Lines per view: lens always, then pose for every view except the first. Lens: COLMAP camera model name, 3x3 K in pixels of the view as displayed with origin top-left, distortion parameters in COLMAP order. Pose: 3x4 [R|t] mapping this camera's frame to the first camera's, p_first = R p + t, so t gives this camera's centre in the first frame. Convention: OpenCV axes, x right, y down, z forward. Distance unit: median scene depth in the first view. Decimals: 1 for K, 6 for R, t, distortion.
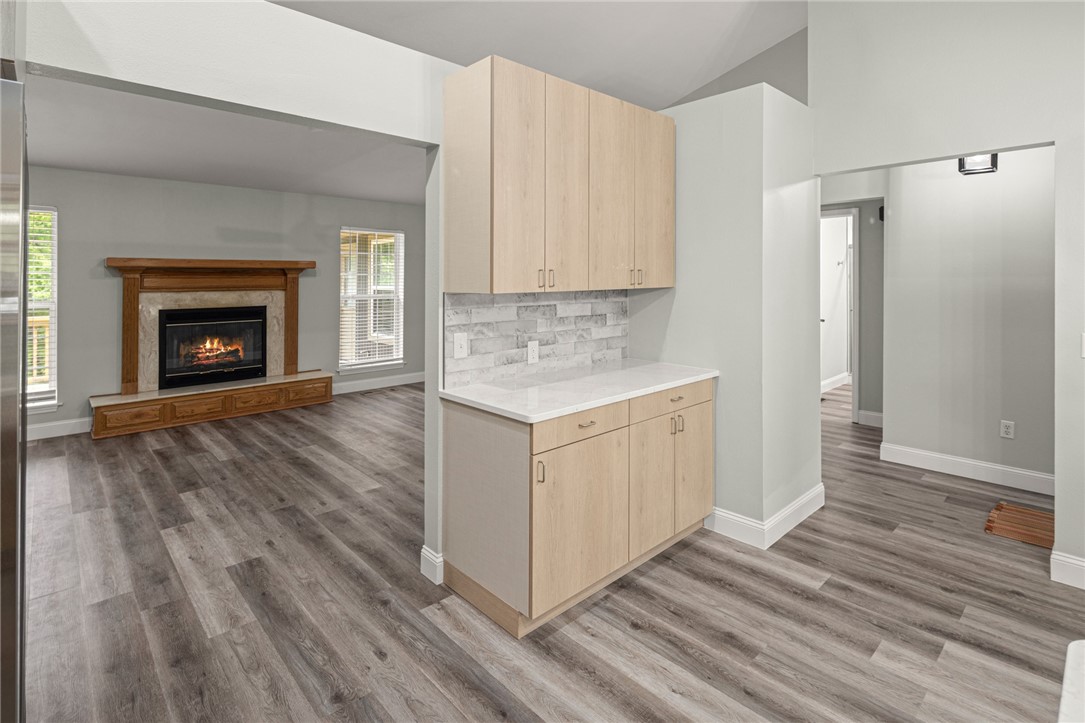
lens RADIAL K [[524.5, 0, 528.3], [0, 524.5, 325.1], [0, 0, 1]] dist [0.005913, -0.000970]
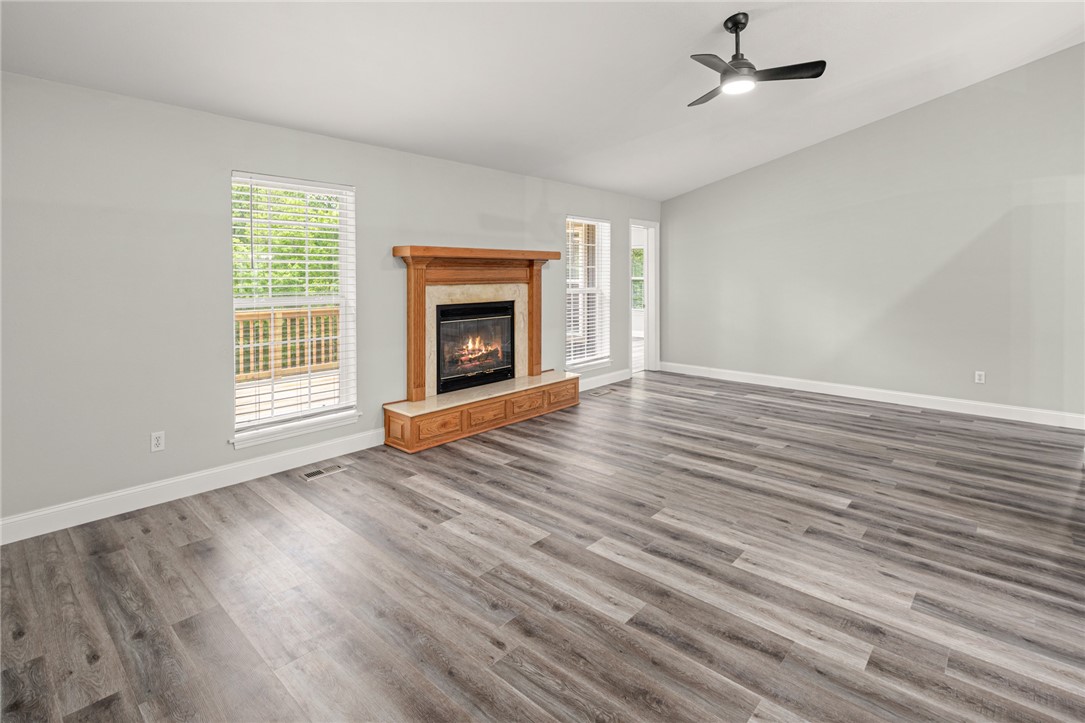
lens RADIAL K [[524.5, 0, 536.4], [0, 524.5, 328.7], [0, 0, 1]] dist [0.005913, -0.000970]
pose [[0.994952, -0.000562, 0.100351, -0.595668], [-0.001866, 0.999708, 0.024102, -0.010261], [-0.100335, -0.024167, 0.994660, 0.095862]]
